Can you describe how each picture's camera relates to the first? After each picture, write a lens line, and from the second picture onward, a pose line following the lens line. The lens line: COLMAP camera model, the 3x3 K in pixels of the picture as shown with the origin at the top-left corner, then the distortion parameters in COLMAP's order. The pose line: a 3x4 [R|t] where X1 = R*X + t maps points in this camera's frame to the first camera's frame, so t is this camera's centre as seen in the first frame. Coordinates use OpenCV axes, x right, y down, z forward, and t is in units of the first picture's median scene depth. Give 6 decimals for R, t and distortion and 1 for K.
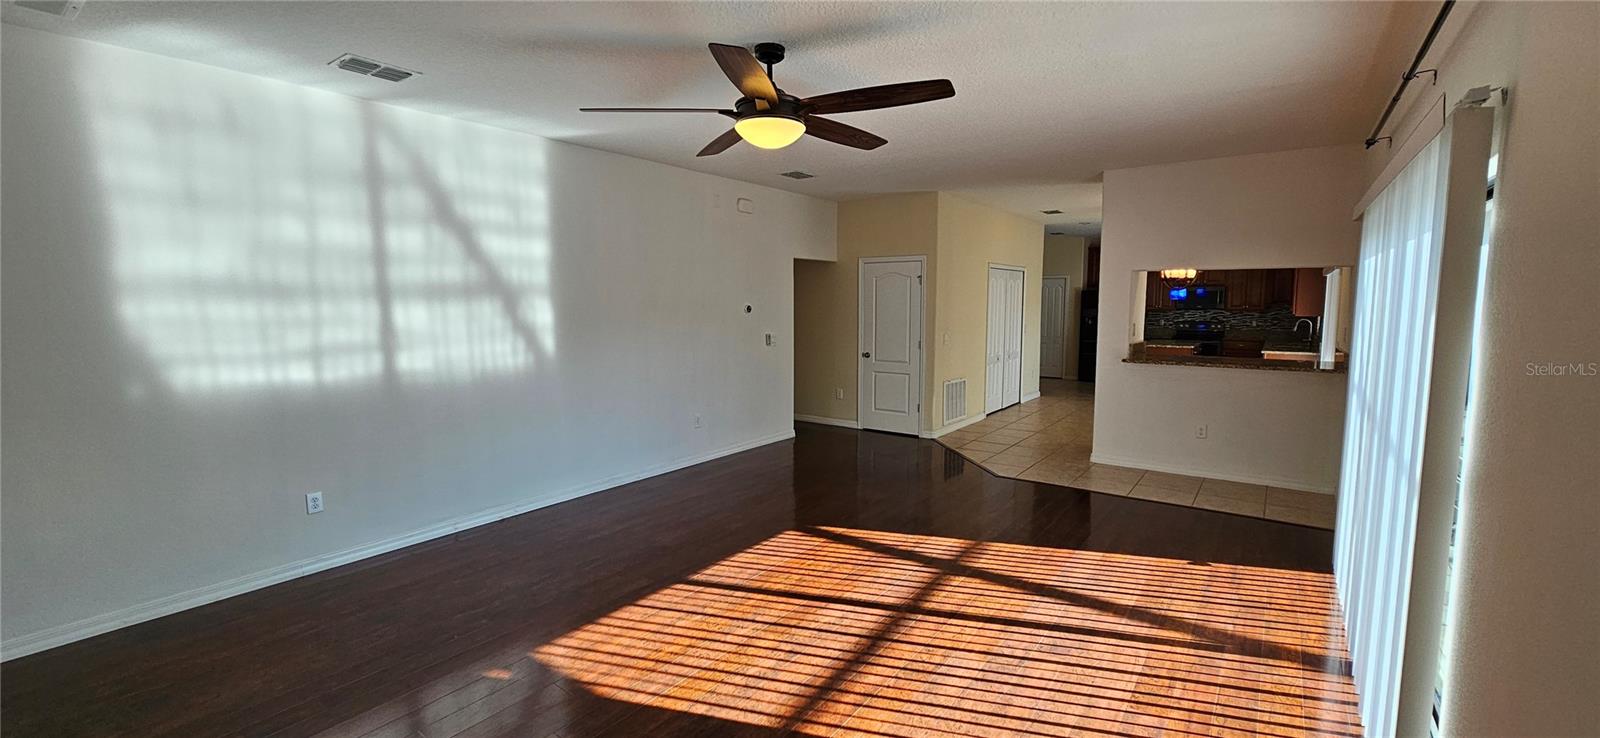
lens RADIAL K [[653.0, 0, 800.0], [0, 653.0, 369.0], [0, 0, 1]] dist [0.001866, 0.000052]
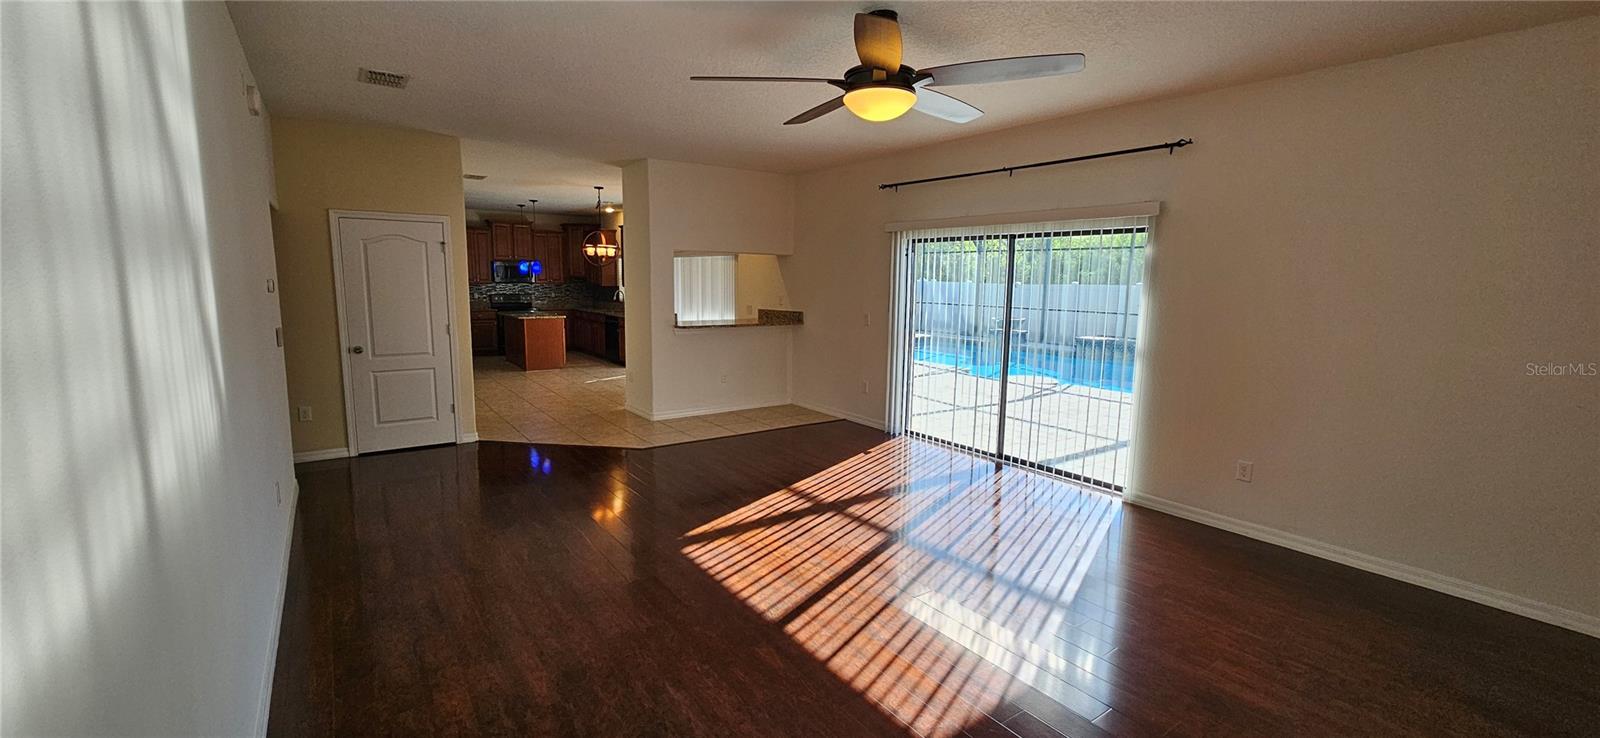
lens RADIAL K [[653.0, 0, 800.0], [0, 653.0, 369.0], [0, 0, 1]] dist [0.001866, 0.000052]
pose [[0.311236, -0.128334, 0.941628, -0.856583], [0.089044, 0.990419, 0.105552, -0.067920], [-0.946152, 0.050995, 0.319681, 0.674319]]
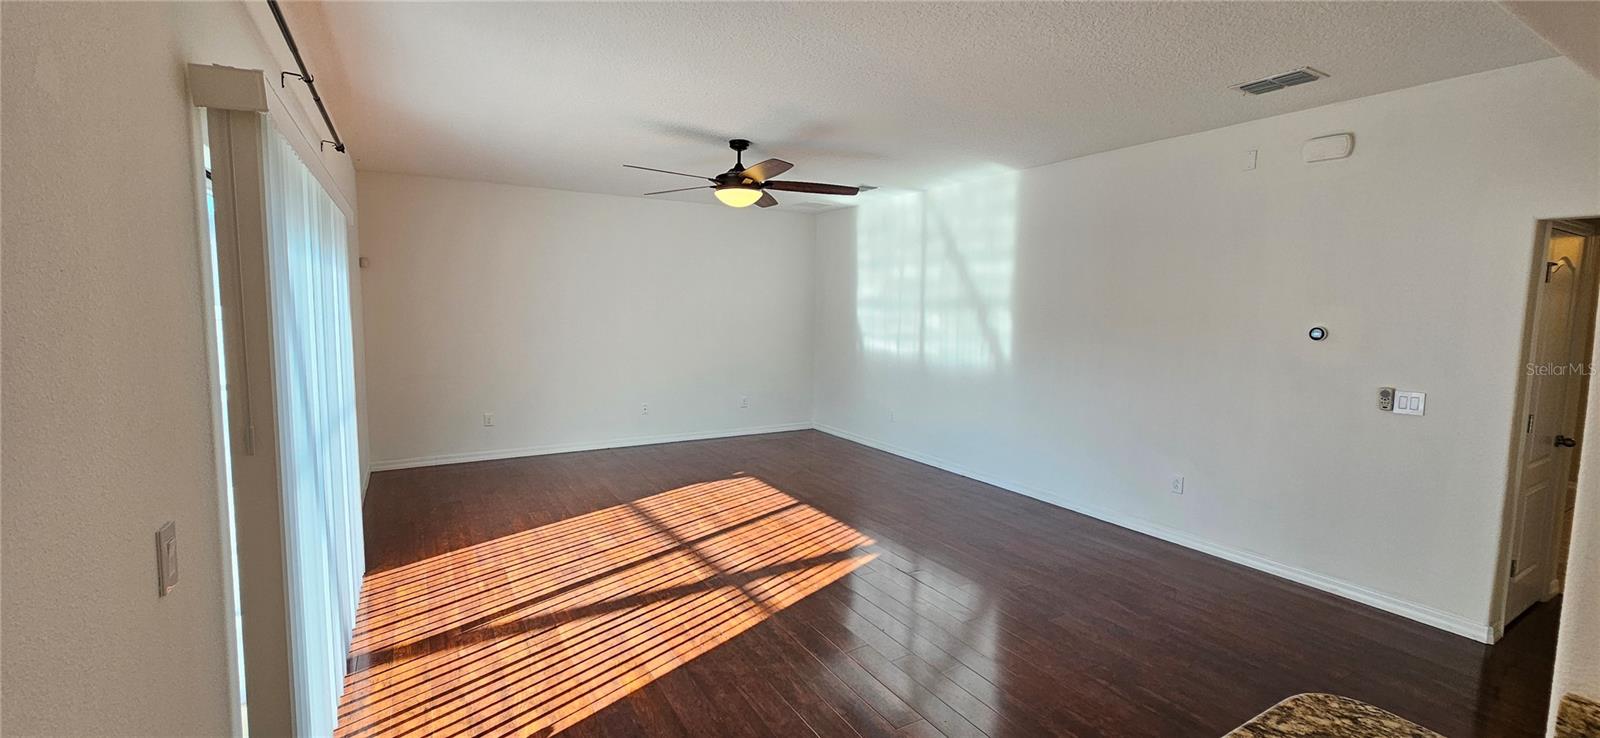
lens RADIAL K [[653.0, 0, 800.0], [0, 653.0, 369.0], [0, 0, 1]] dist [0.001866, 0.000052]
pose [[-0.391577, 0.084397, -0.916267, 1.076918], [-0.110970, 0.984185, 0.138077, -0.160786], [0.913429, 0.155746, -0.376019, 1.441172]]
